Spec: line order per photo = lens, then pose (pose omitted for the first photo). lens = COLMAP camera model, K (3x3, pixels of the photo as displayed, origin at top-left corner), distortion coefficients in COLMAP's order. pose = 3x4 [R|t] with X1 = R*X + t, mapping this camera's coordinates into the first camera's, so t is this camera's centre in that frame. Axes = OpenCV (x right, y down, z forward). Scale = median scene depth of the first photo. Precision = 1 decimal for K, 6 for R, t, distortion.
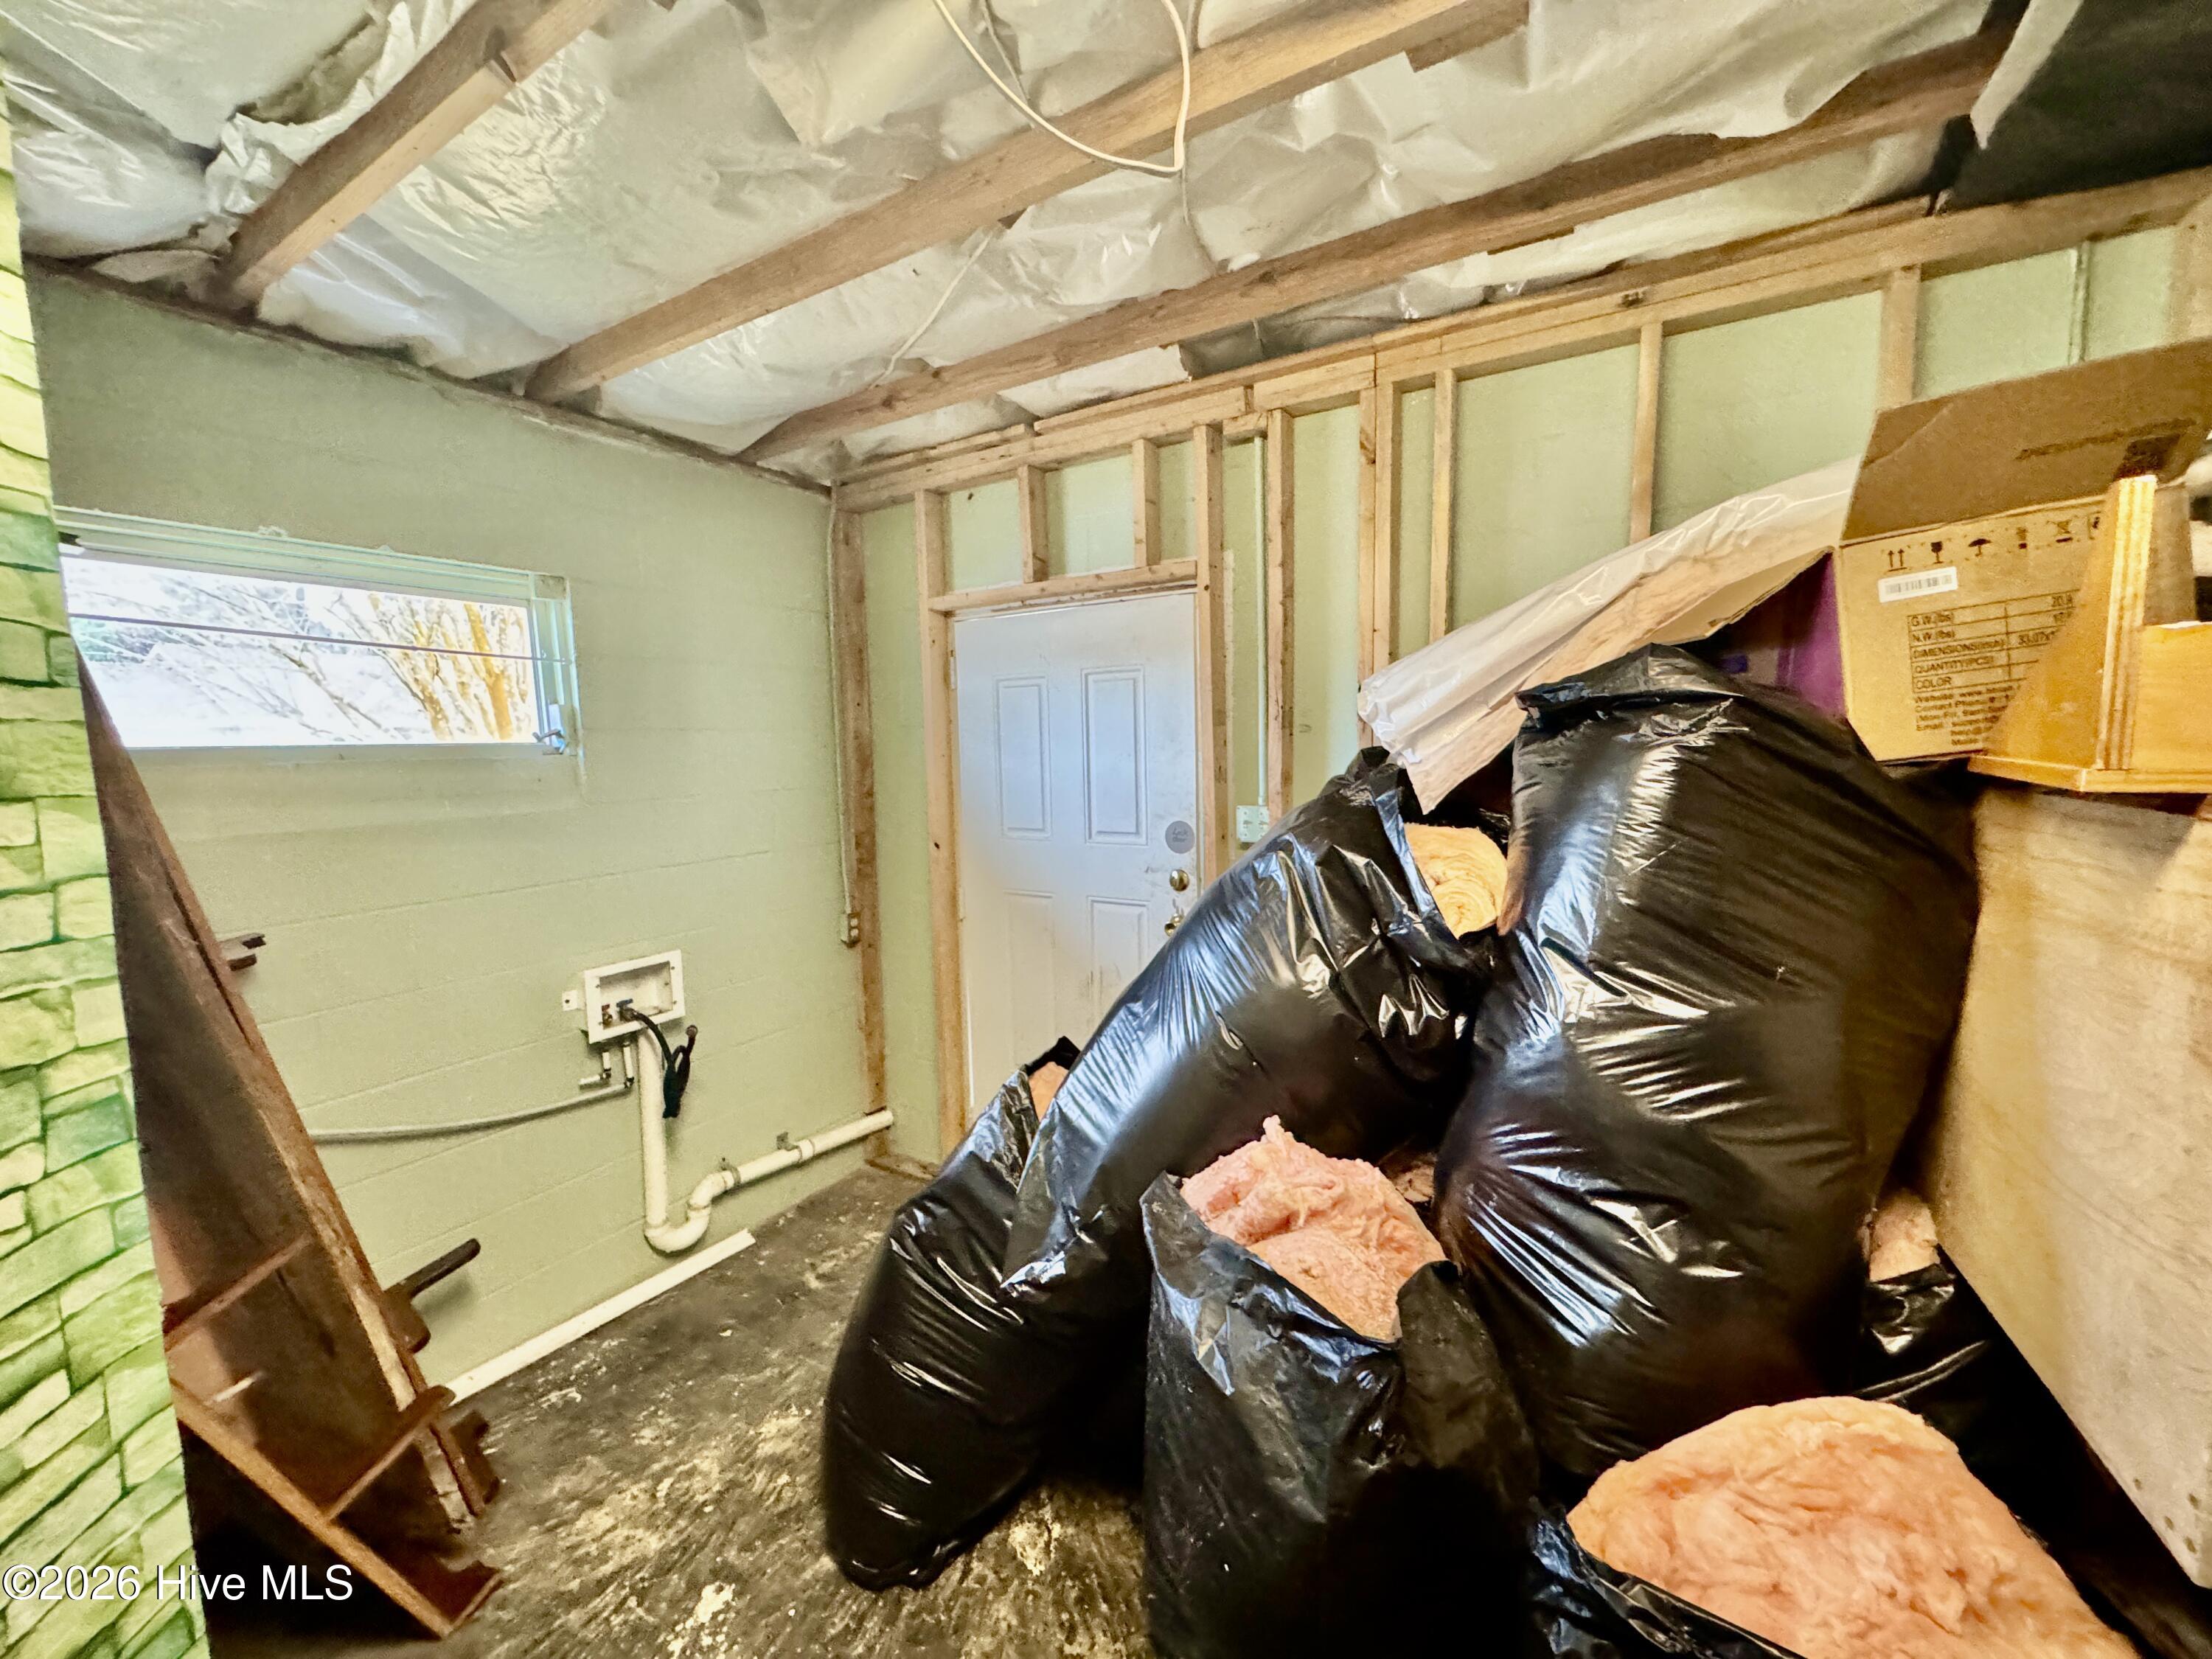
lens RADIAL K [[877.6, 0, 1104.4], [0, 877.6, 824.0], [0, 0, 1]] dist [-0.005124, 0.000967]
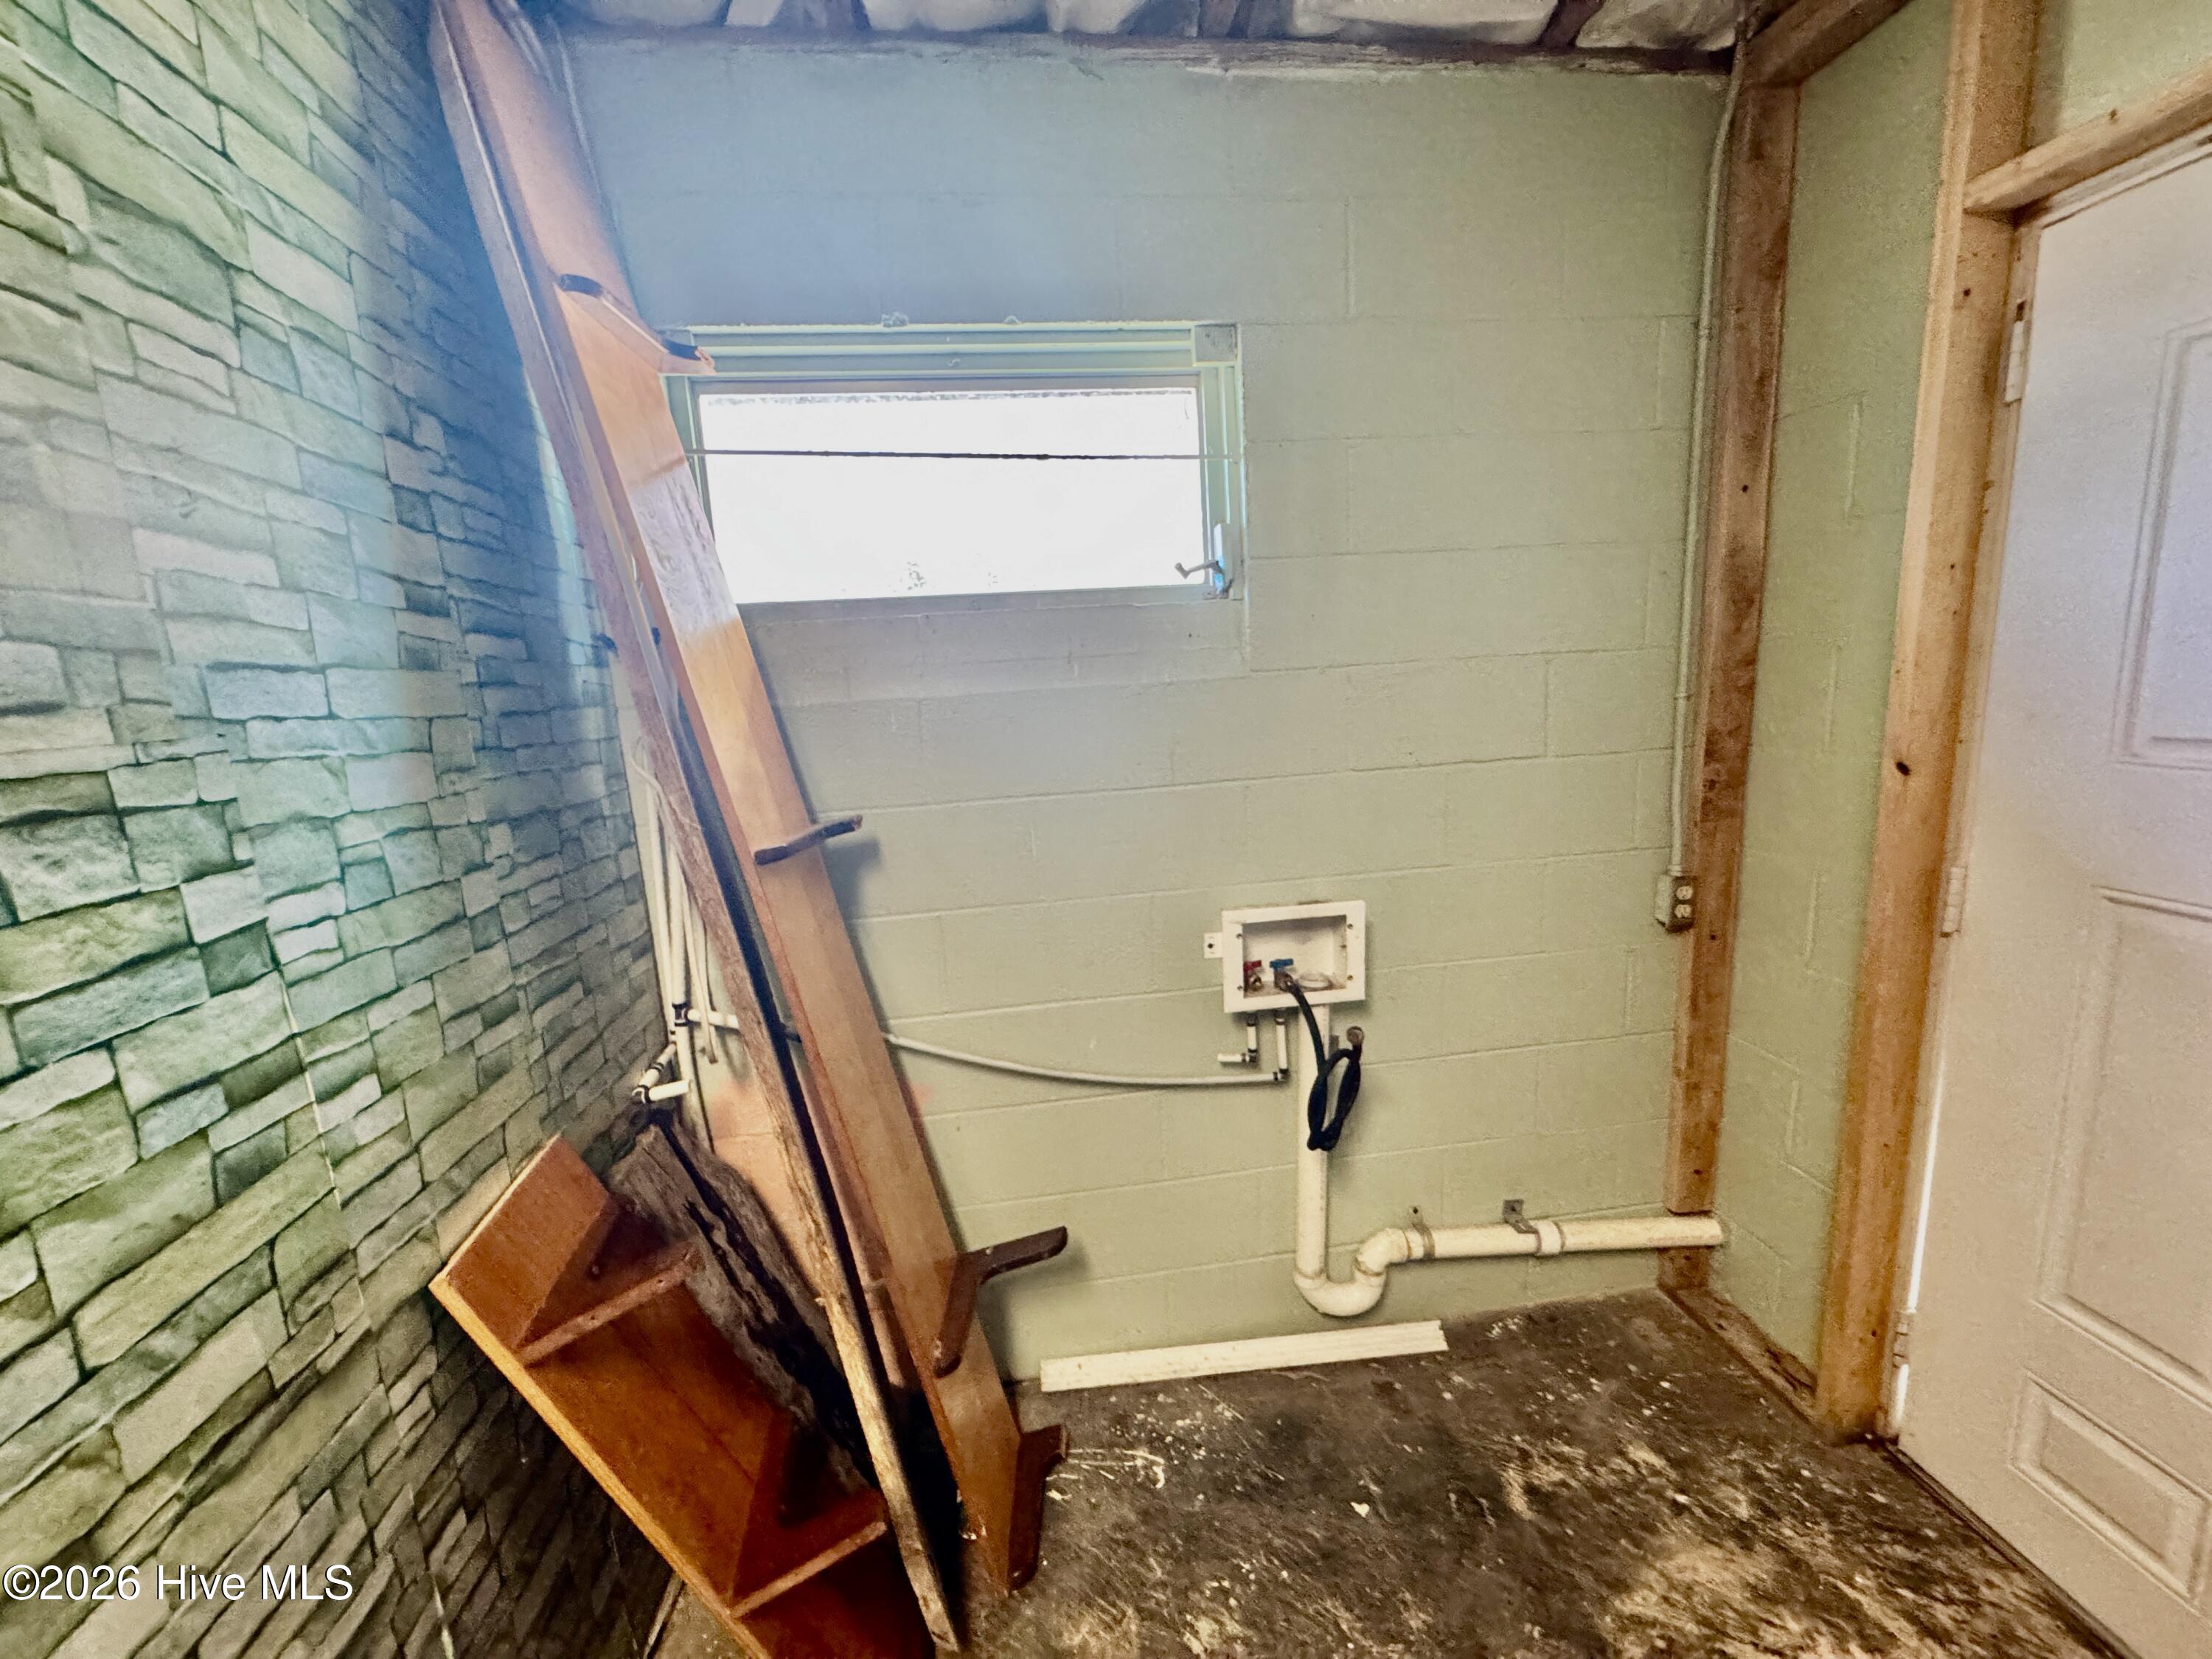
lens RADIAL K [[877.6, 0, 1109.2], [0, 877.6, 827.4], [0, 0, 1]] dist [-0.005124, 0.000967]
pose [[0.622147, 0.126034, -0.772689, -0.100653], [-0.033887, 0.990367, 0.134254, 0.009166], [0.782166, -0.057342, 0.620425, 0.425493]]
